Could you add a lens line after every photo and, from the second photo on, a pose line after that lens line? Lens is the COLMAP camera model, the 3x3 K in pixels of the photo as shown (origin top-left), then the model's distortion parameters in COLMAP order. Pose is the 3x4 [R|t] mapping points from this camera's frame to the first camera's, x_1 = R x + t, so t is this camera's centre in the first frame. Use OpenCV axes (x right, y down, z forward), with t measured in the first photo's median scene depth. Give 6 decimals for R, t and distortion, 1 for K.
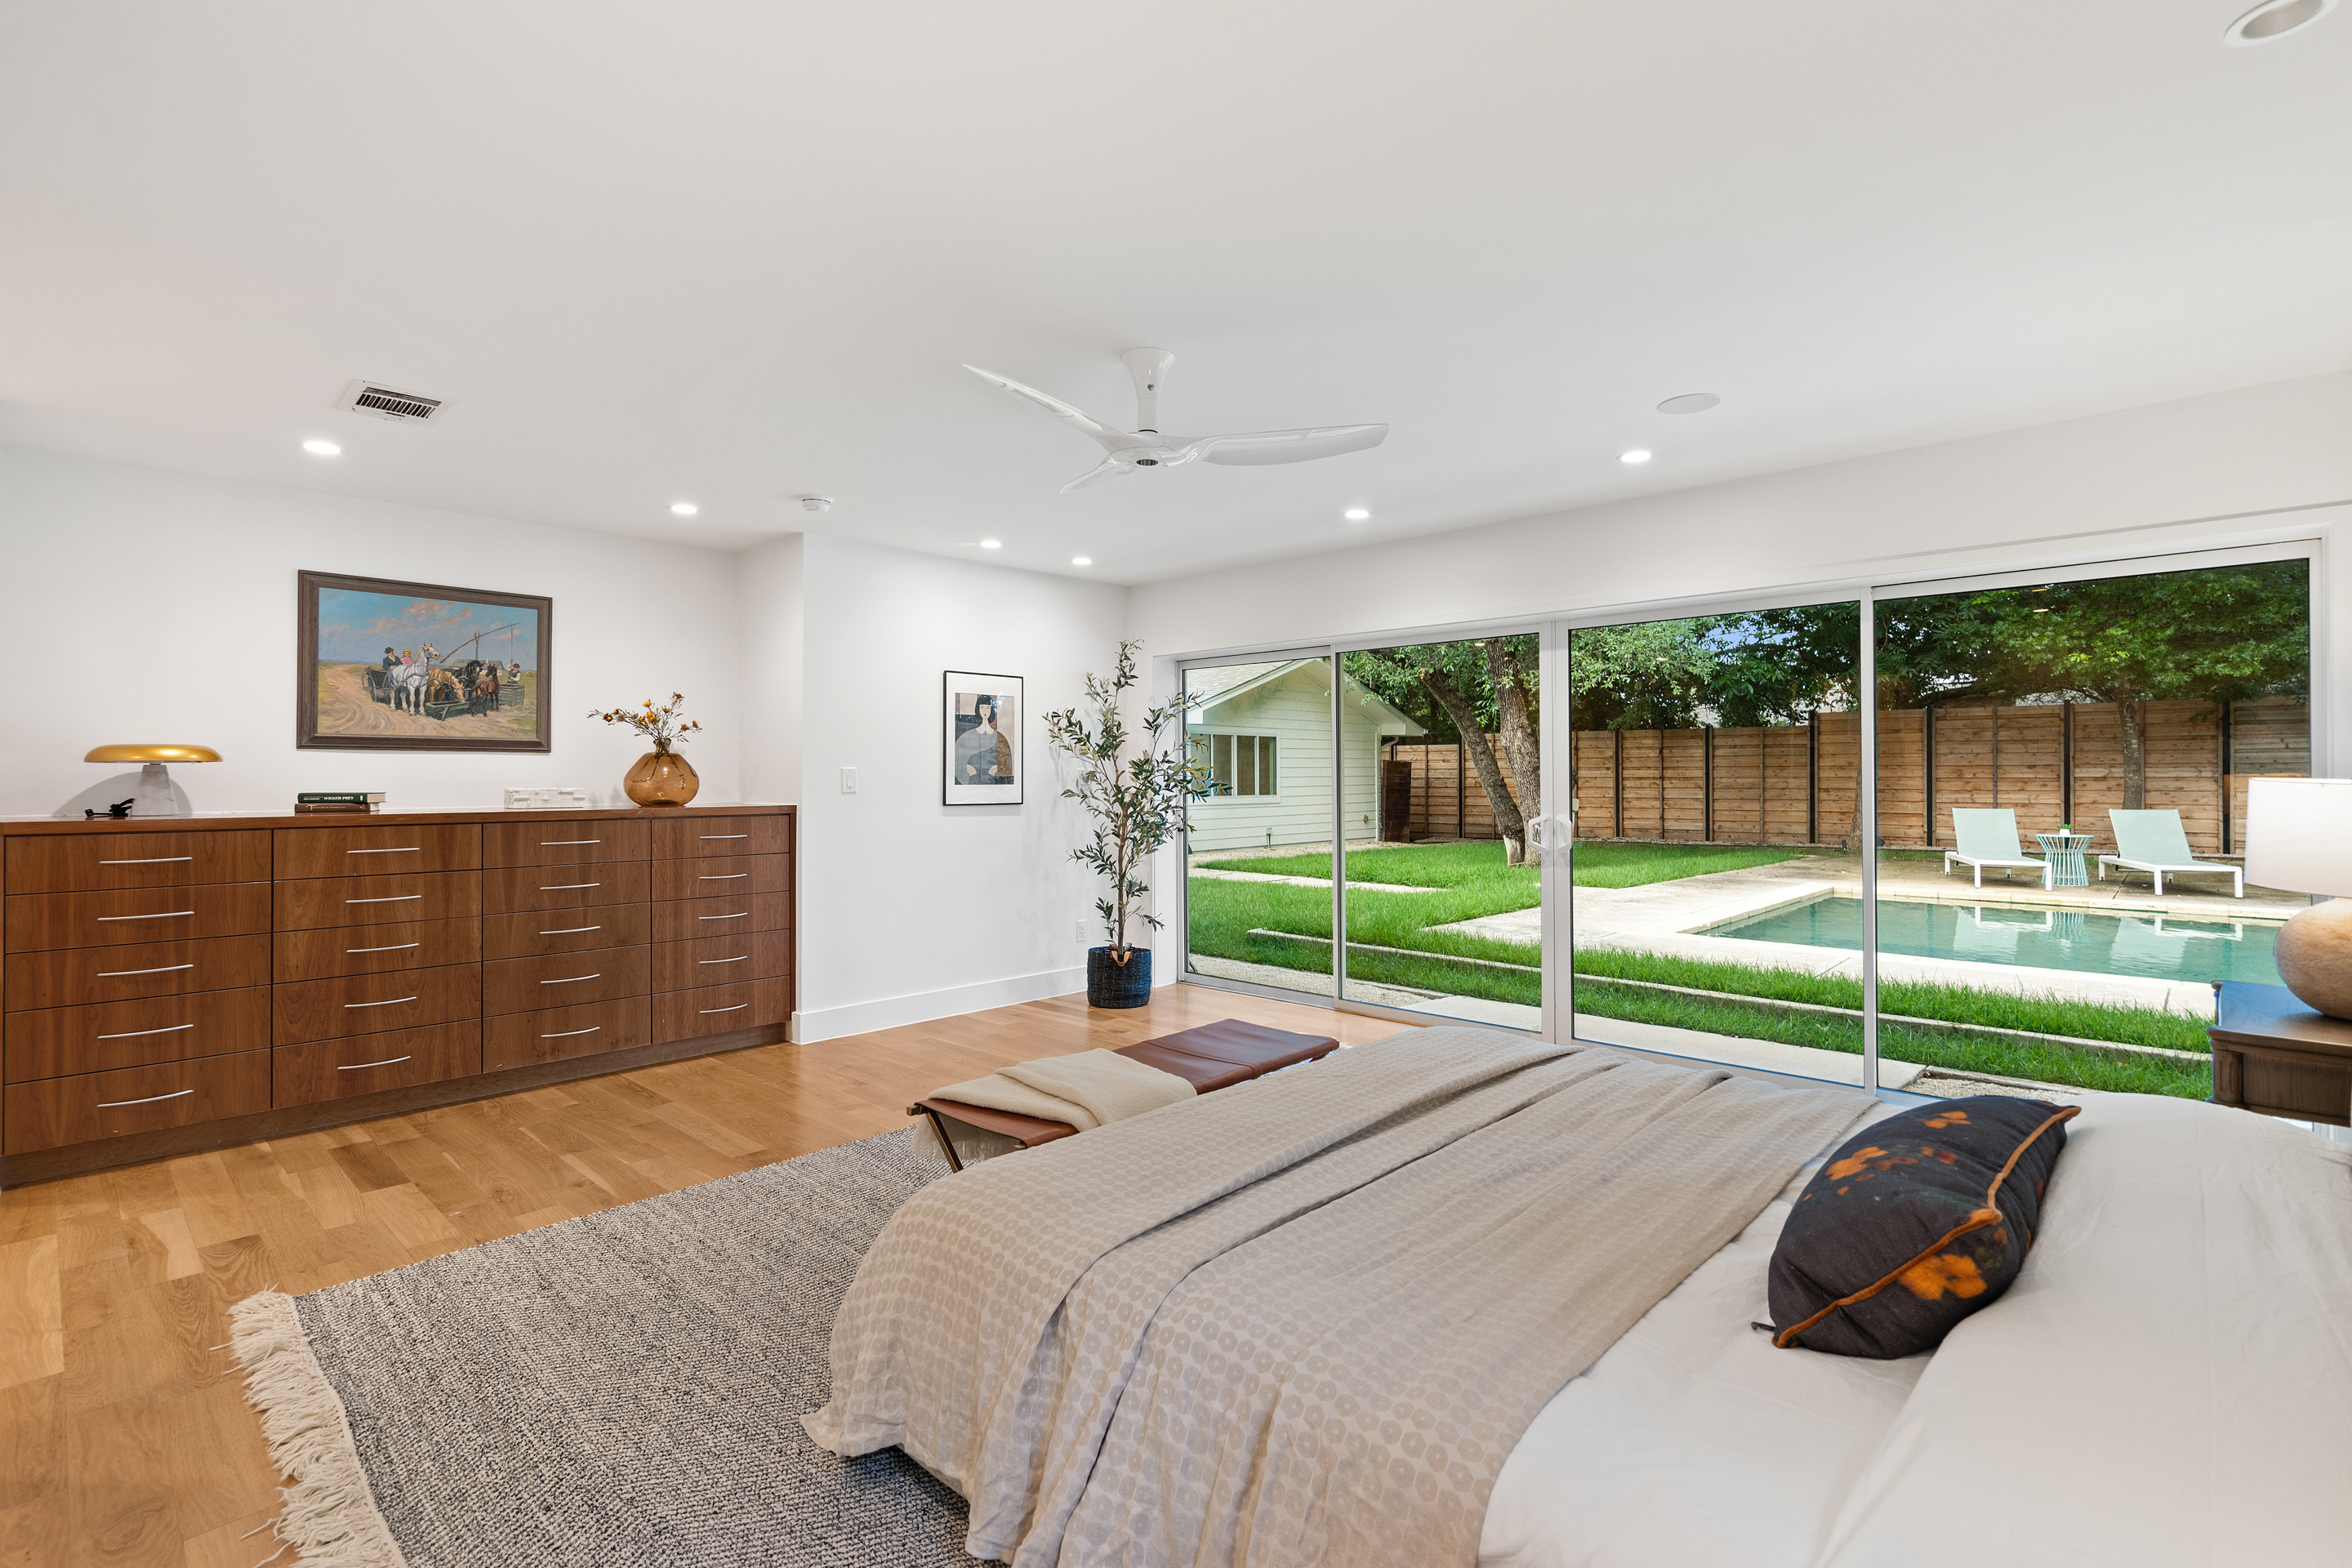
lens RADIAL K [[1078.3, 0, 1172.0], [0, 1078.3, 765.2], [0, 0, 1]] dist [-0.004625, 0.001263]
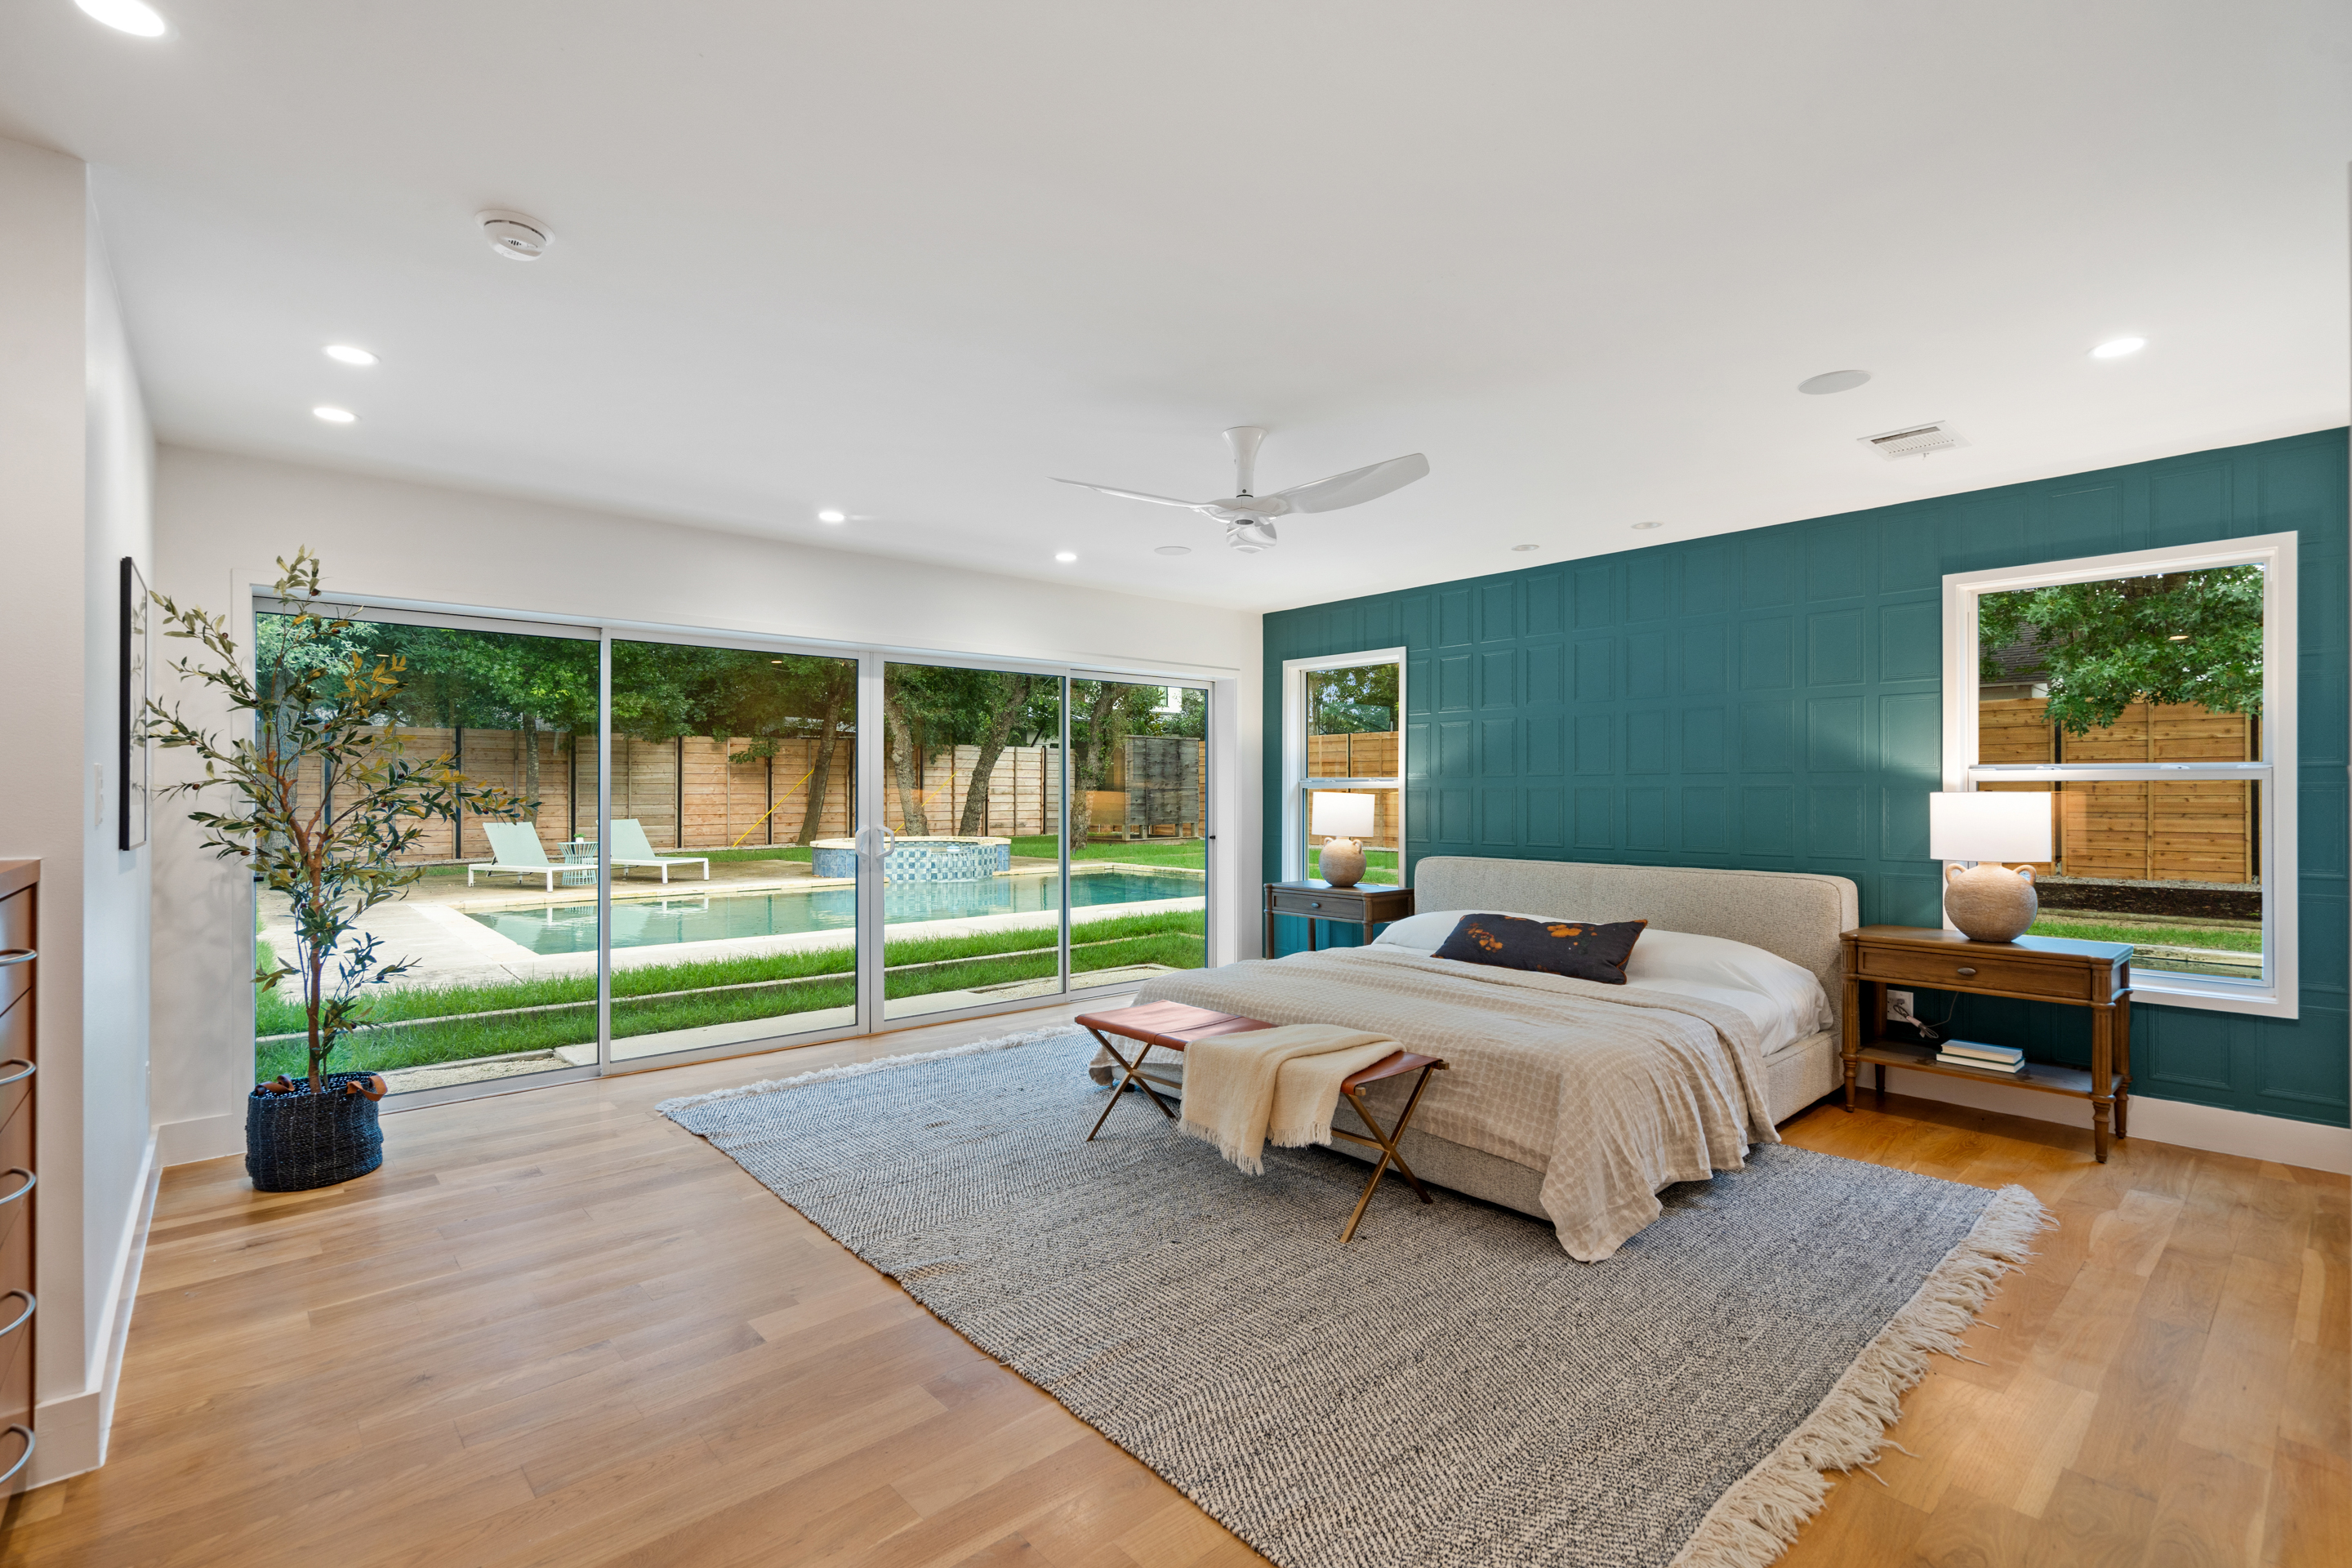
lens RADIAL K [[1078.3, 0, 1174.3], [0, 1078.3, 790.9], [0, 0, 1]] dist [-0.004625, 0.001263]
pose [[0.082217, 0.000901, 0.996614, -0.765086], [-0.007235, 0.999974, -0.000307, 0.008782], [-0.996588, -0.007185, 0.082221, 0.624316]]
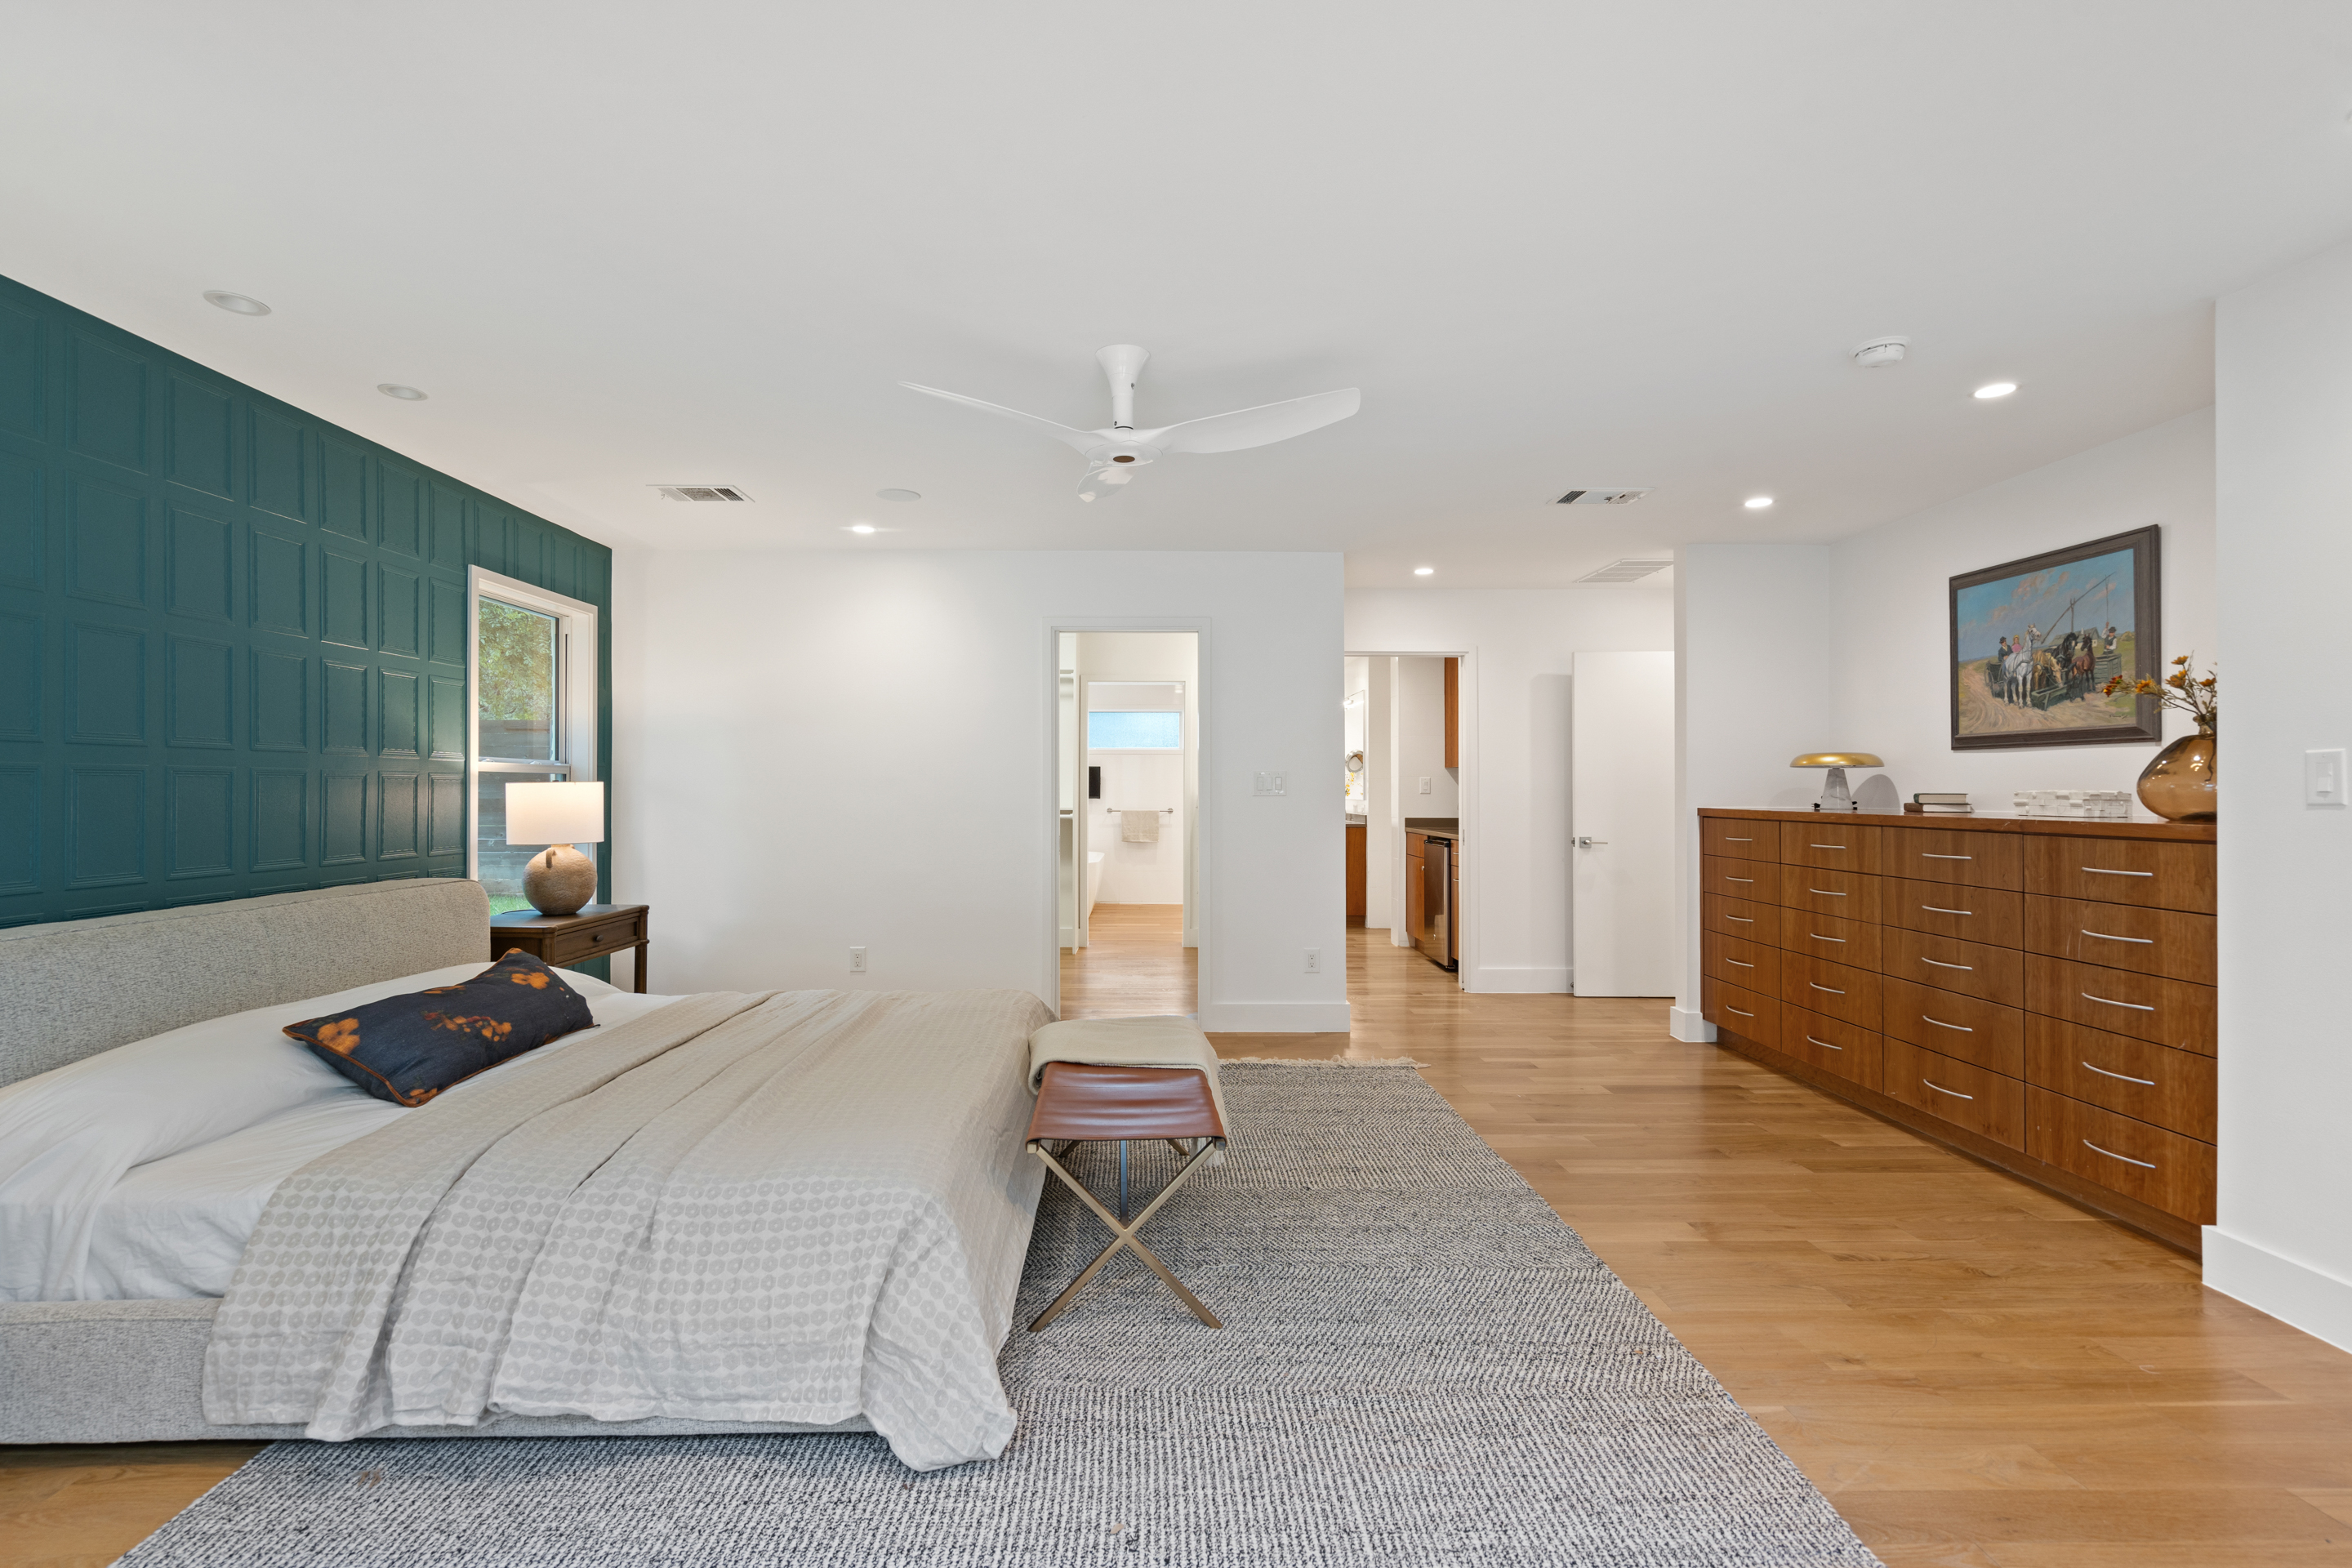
lens RADIAL K [[1078.3, 0, 1175.0], [0, 1078.3, 784.9], [0, 0, 1]] dist [-0.004625, 0.001263]
pose [[-0.702121, -0.001916, -0.712055, 0.409825], [0.006547, 0.999937, -0.009146, 0.020426], [0.712027, -0.011083, -0.702064, 1.098340]]
